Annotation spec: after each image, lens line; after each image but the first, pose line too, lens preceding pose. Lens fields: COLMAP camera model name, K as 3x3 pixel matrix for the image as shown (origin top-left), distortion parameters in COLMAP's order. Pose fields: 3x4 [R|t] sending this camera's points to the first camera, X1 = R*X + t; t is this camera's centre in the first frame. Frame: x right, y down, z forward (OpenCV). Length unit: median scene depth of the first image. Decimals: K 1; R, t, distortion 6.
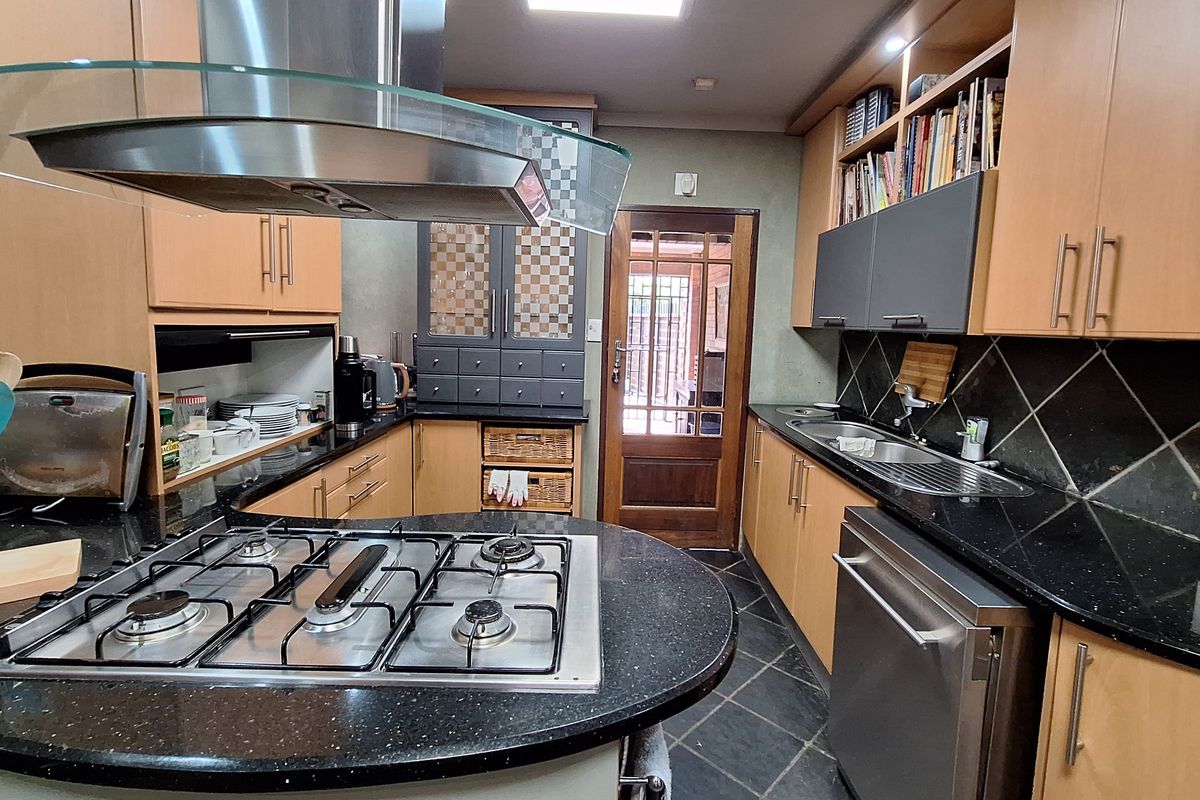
lens RADIAL K [[569.1, 0, 601.6], [0, 569.1, 392.7], [0, 0, 1]] dist [-0.000800, -0.000021]
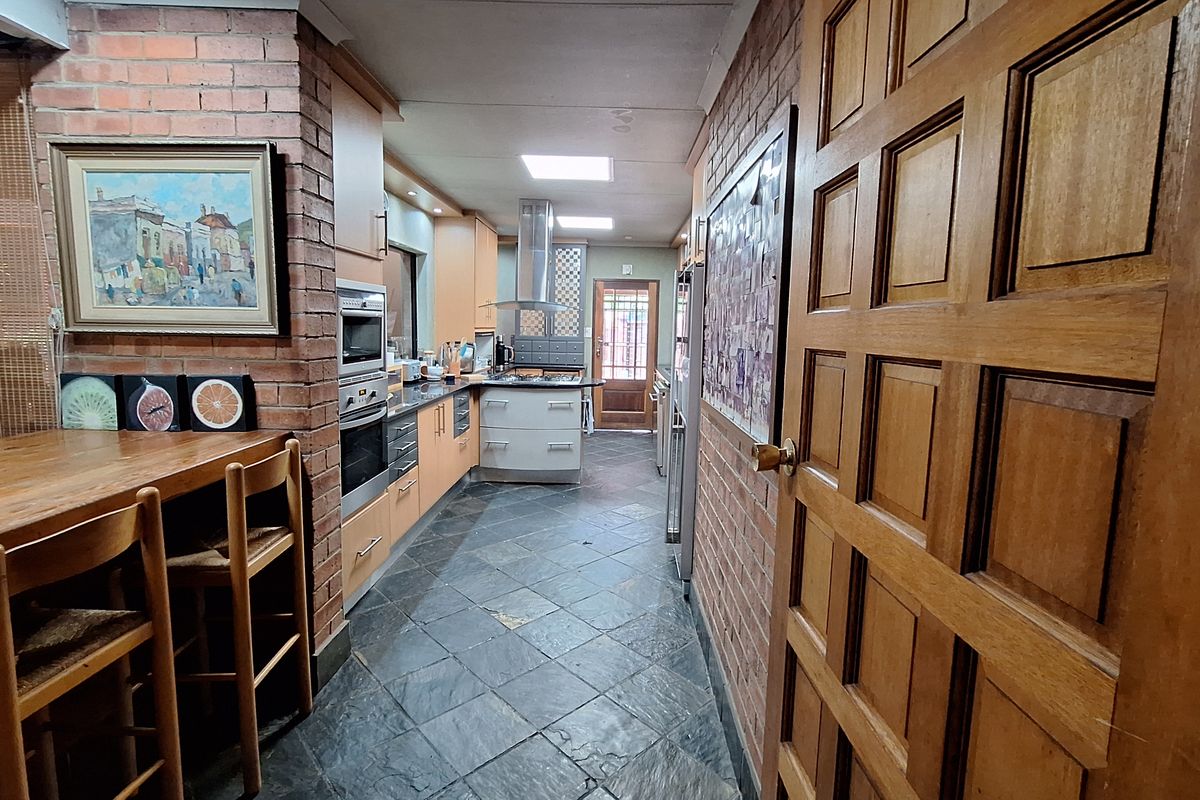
lens RADIAL K [[569.1, 0, 600.8], [0, 569.1, 396.5], [0, 0, 1]] dist [-0.000800, -0.000021]
pose [[0.999370, -0.006643, -0.034874, 0.123412], [0.006688, 0.999977, 0.001164, 0.156217], [0.034865, -0.001396, 0.999391, -1.394070]]
